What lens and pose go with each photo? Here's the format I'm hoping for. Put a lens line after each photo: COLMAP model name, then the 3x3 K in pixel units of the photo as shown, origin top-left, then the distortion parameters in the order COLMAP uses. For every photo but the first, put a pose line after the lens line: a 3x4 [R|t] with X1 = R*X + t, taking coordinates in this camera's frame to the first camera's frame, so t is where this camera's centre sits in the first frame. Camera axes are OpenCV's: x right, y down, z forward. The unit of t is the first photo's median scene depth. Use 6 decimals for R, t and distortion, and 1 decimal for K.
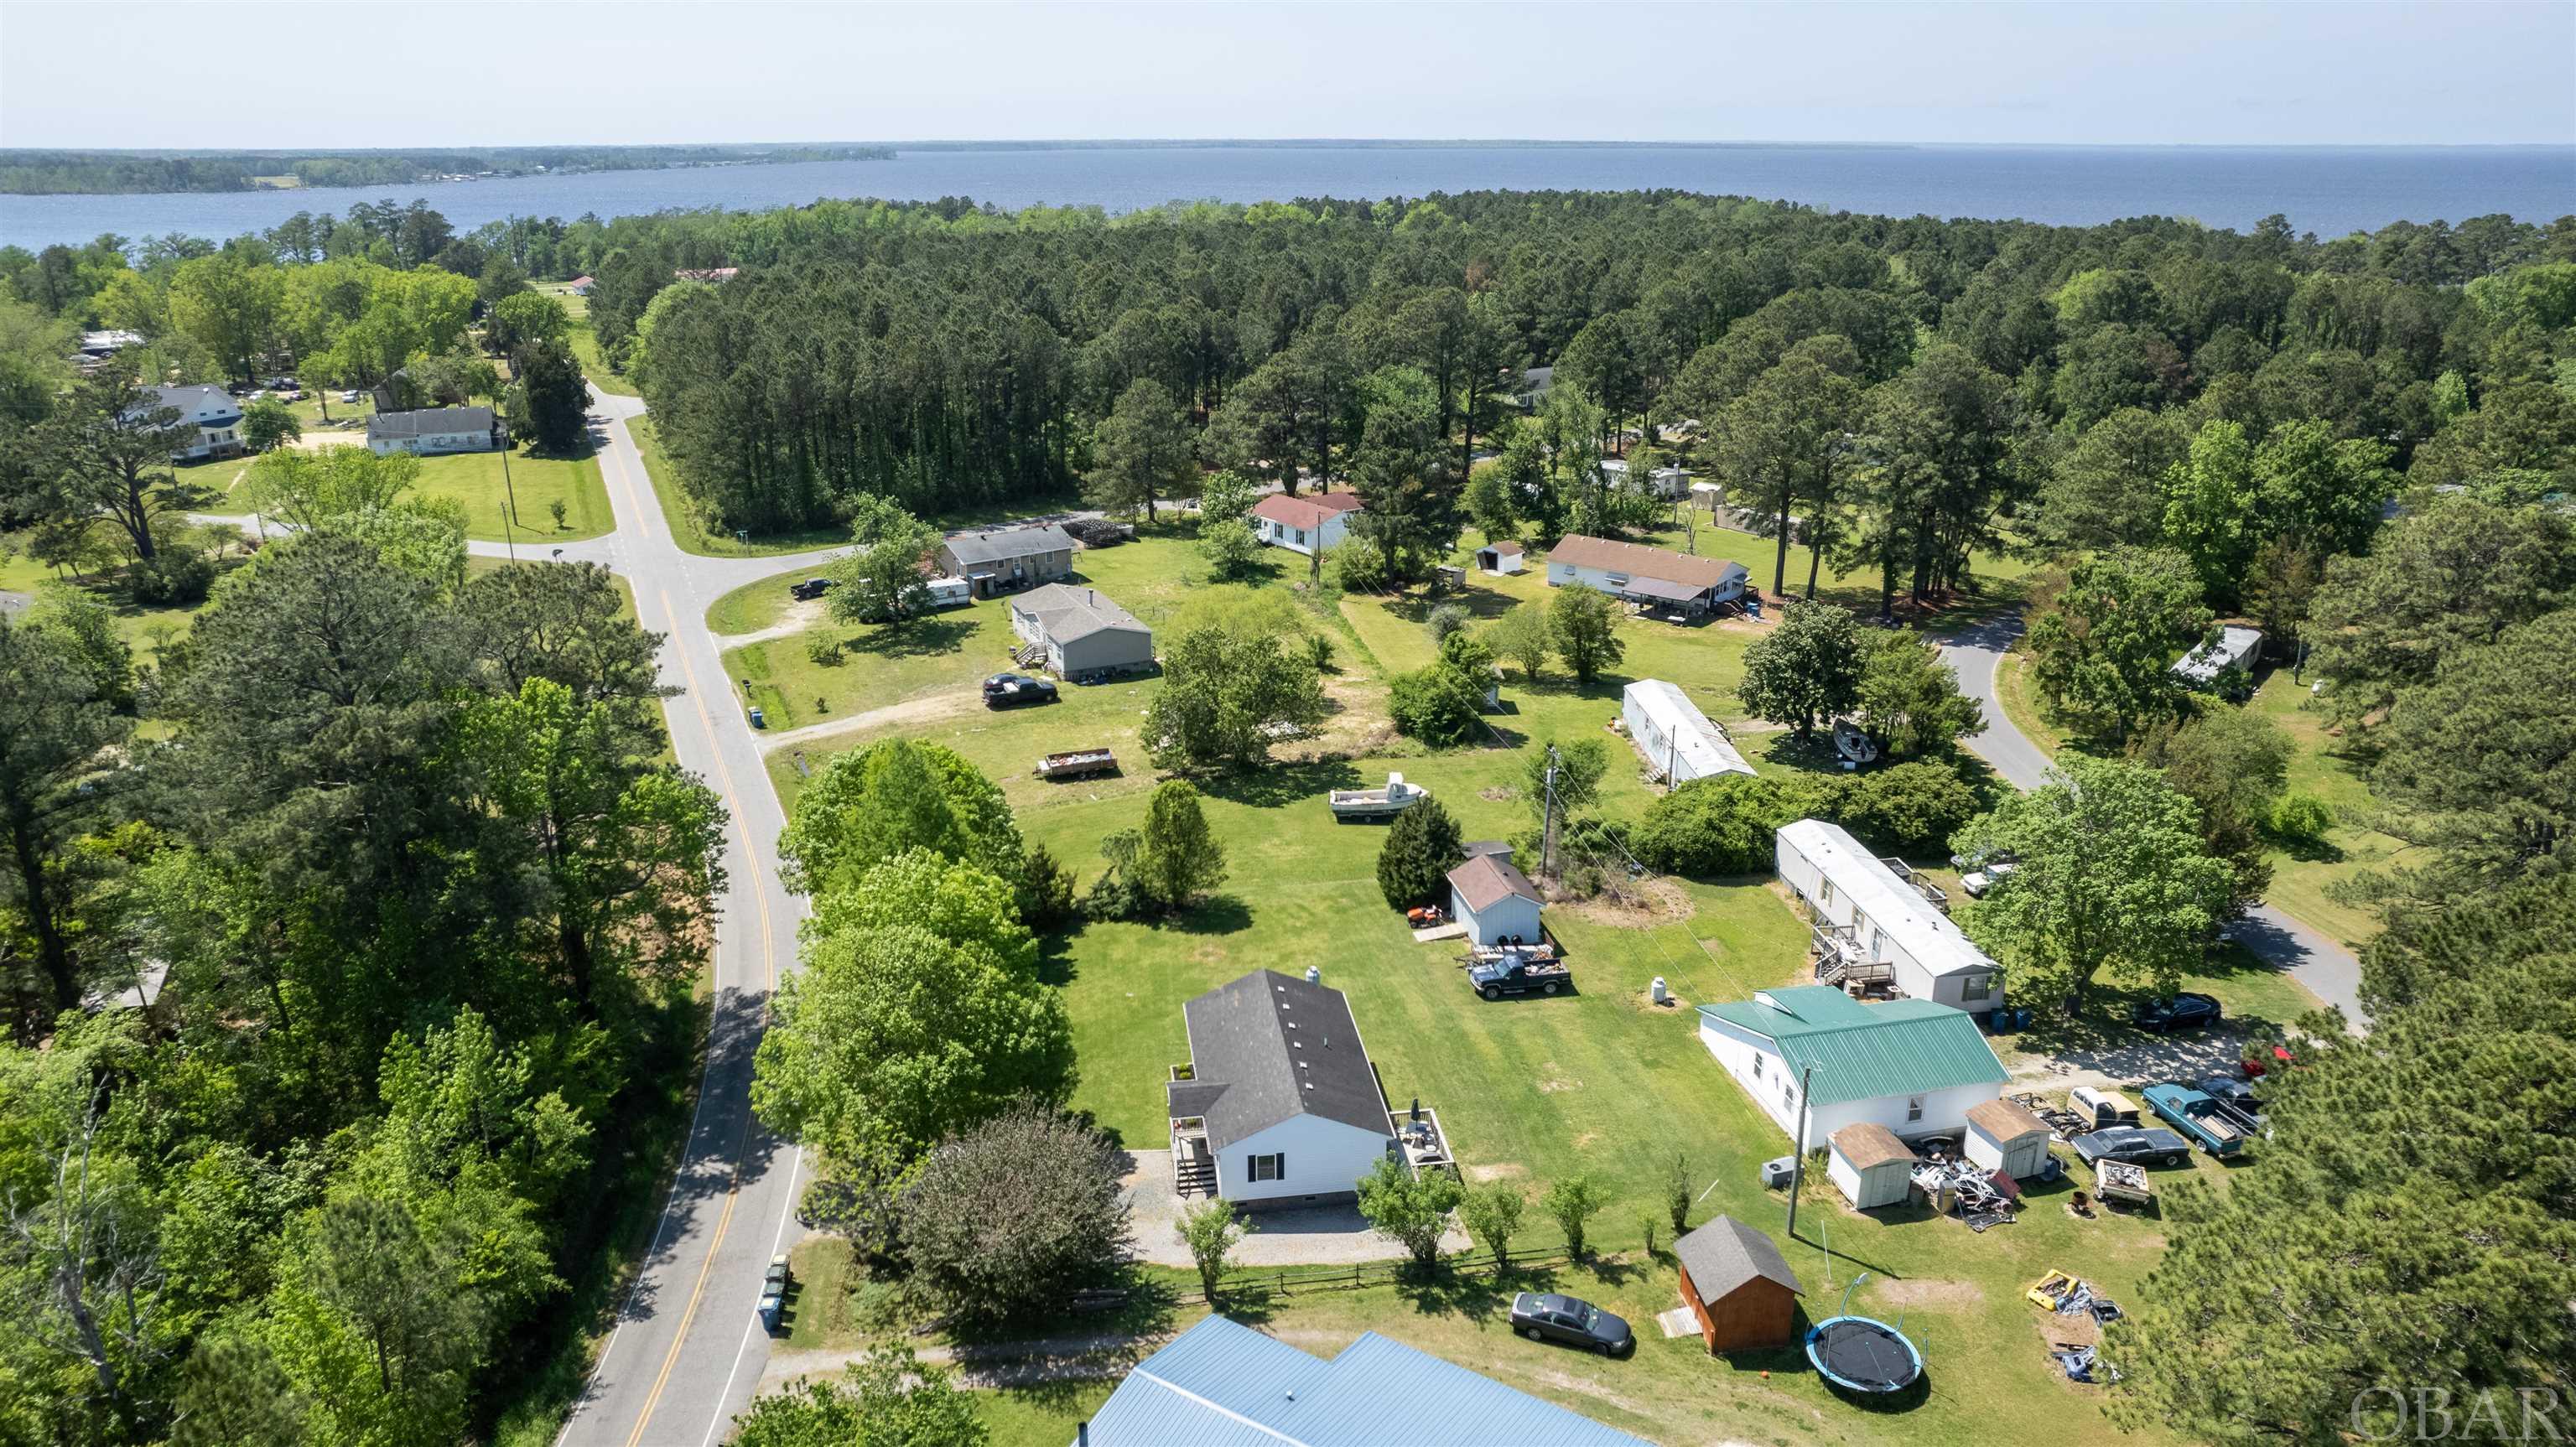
lens RADIAL K [[1631.8, 0, 1290.1], [0, 1631.8, 698.8], [0, 0, 1]] dist [-0.070145, 0.049406]
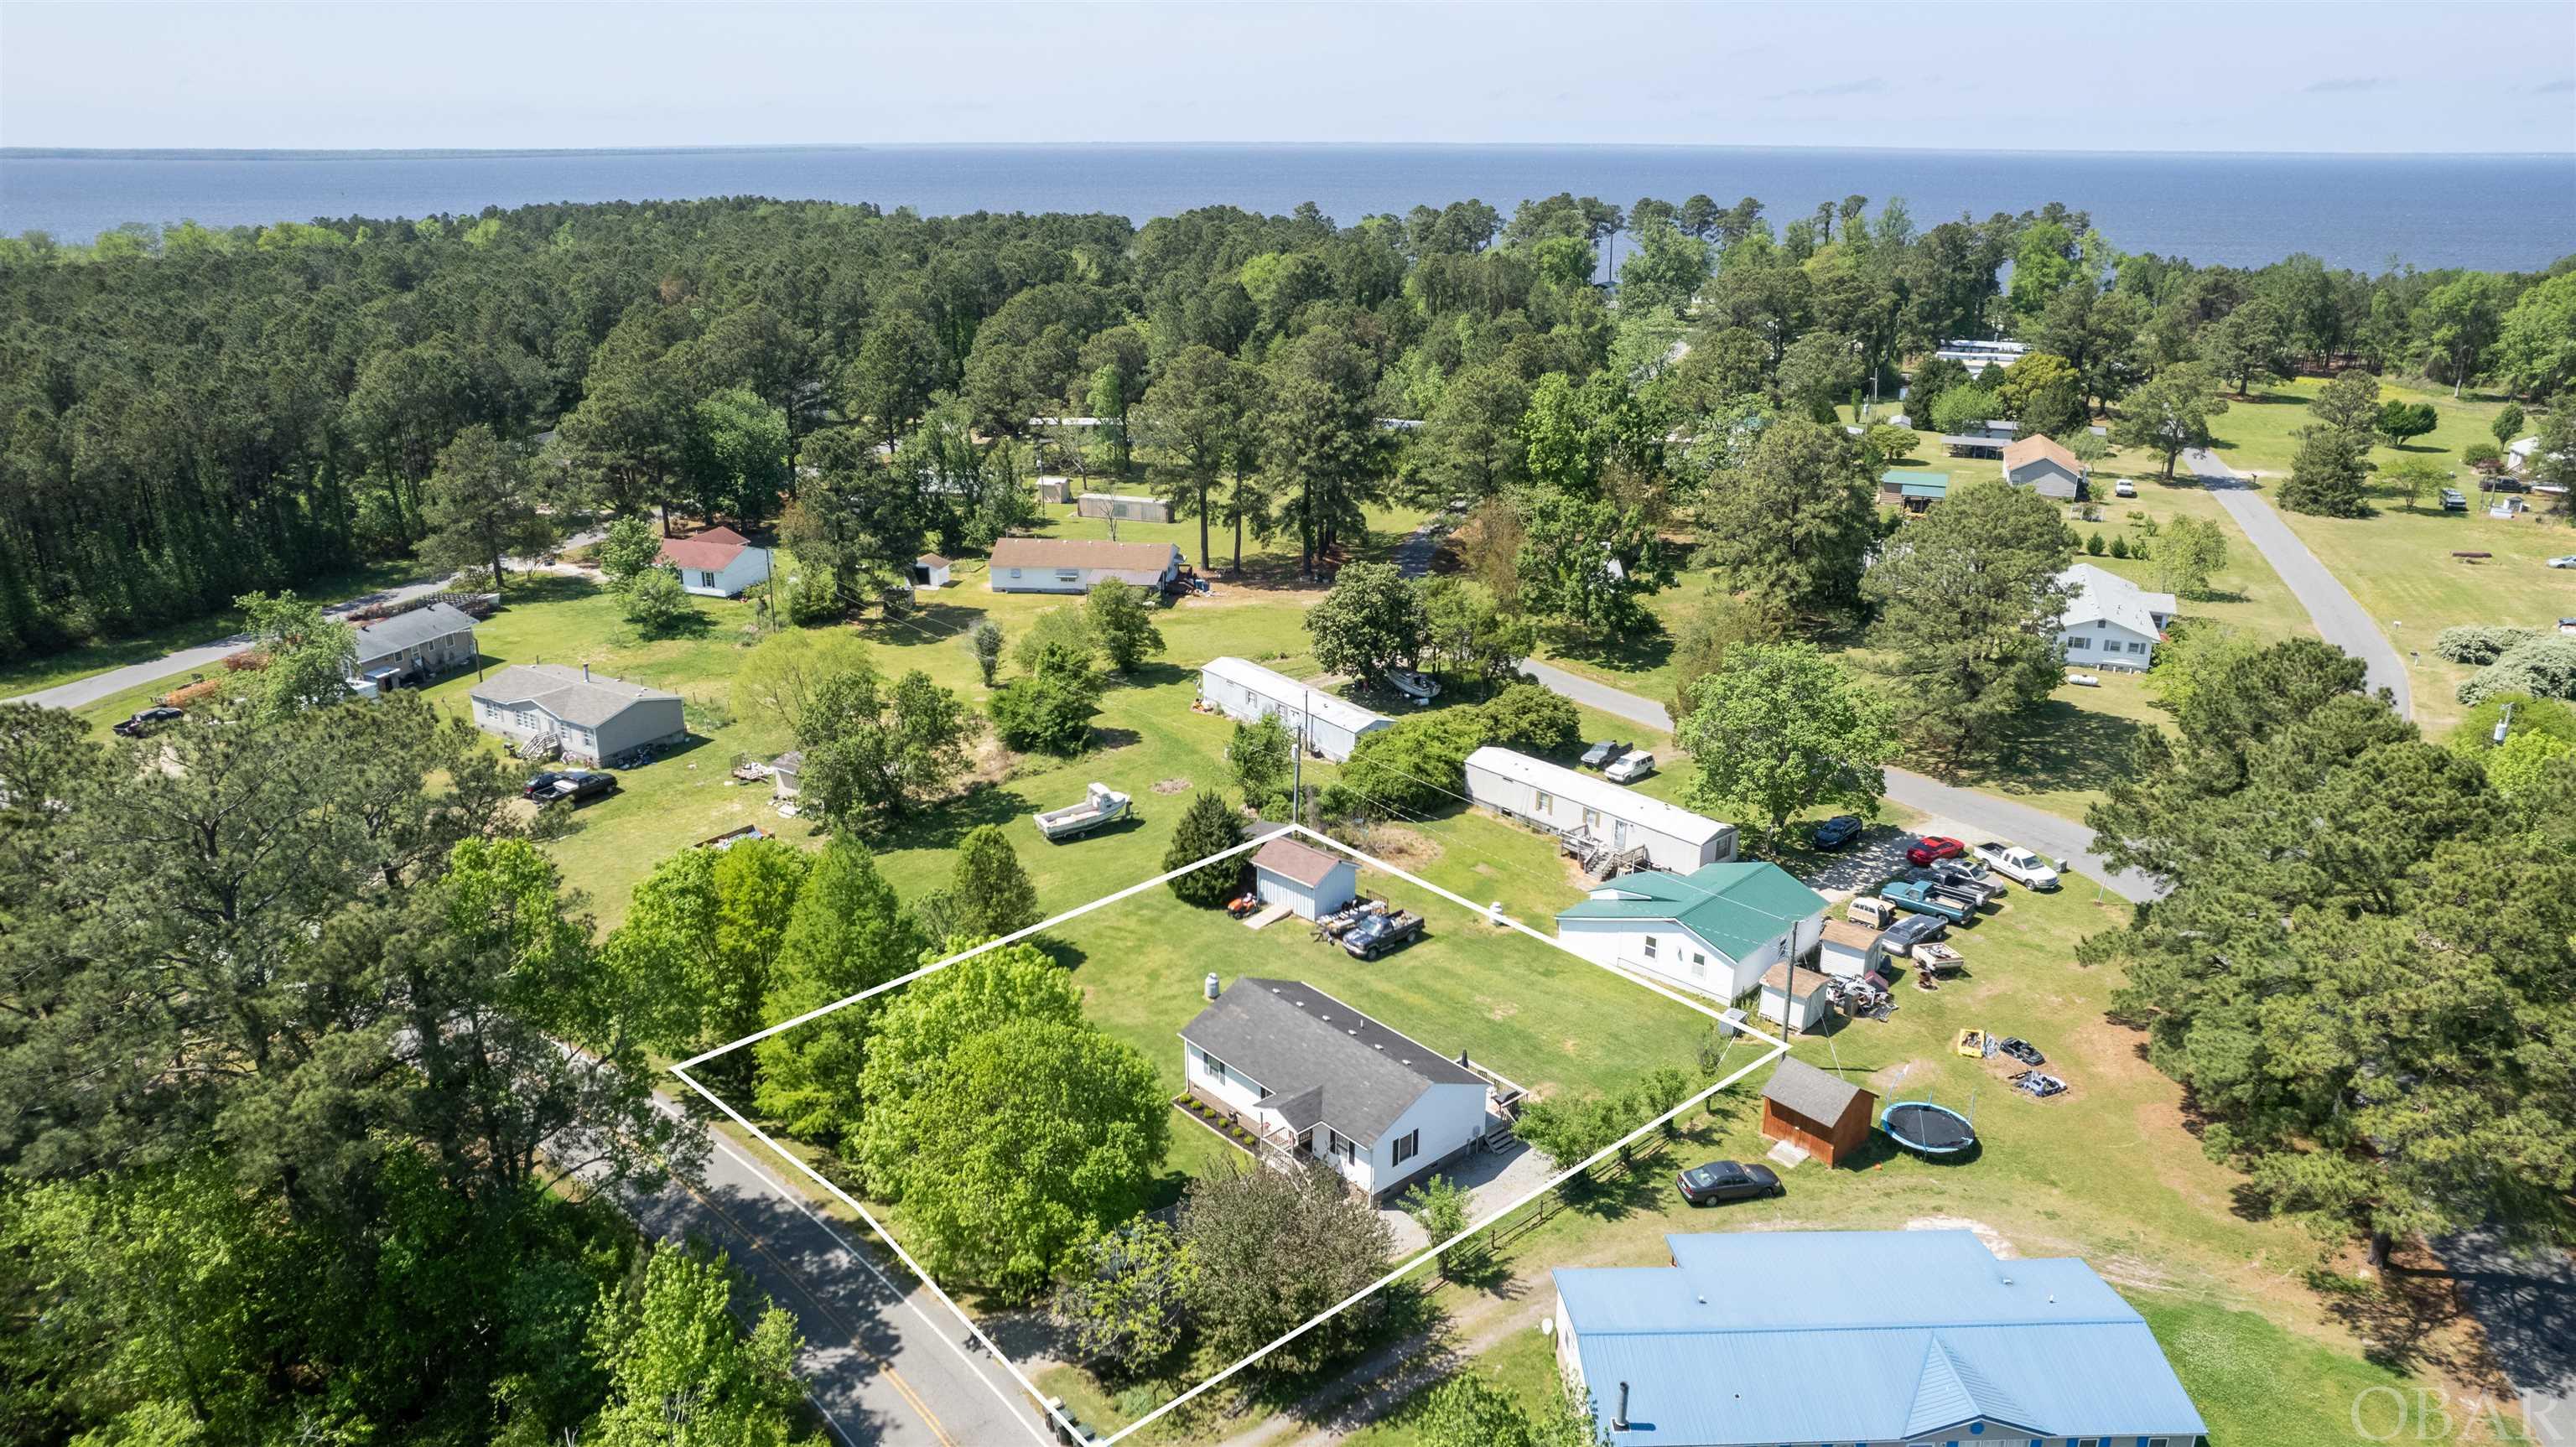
lens RADIAL K [[1631.8, 0, 1290.1], [0, 1631.8, 698.8], [0, 0, 1]] dist [-0.070145, 0.049406]
pose [[0.846559, -0.170481, 0.504256, -0.242844], [0.171696, 0.984146, 0.044478, -0.021844], [-0.503844, 0.048926, 0.862408, 0.060979]]
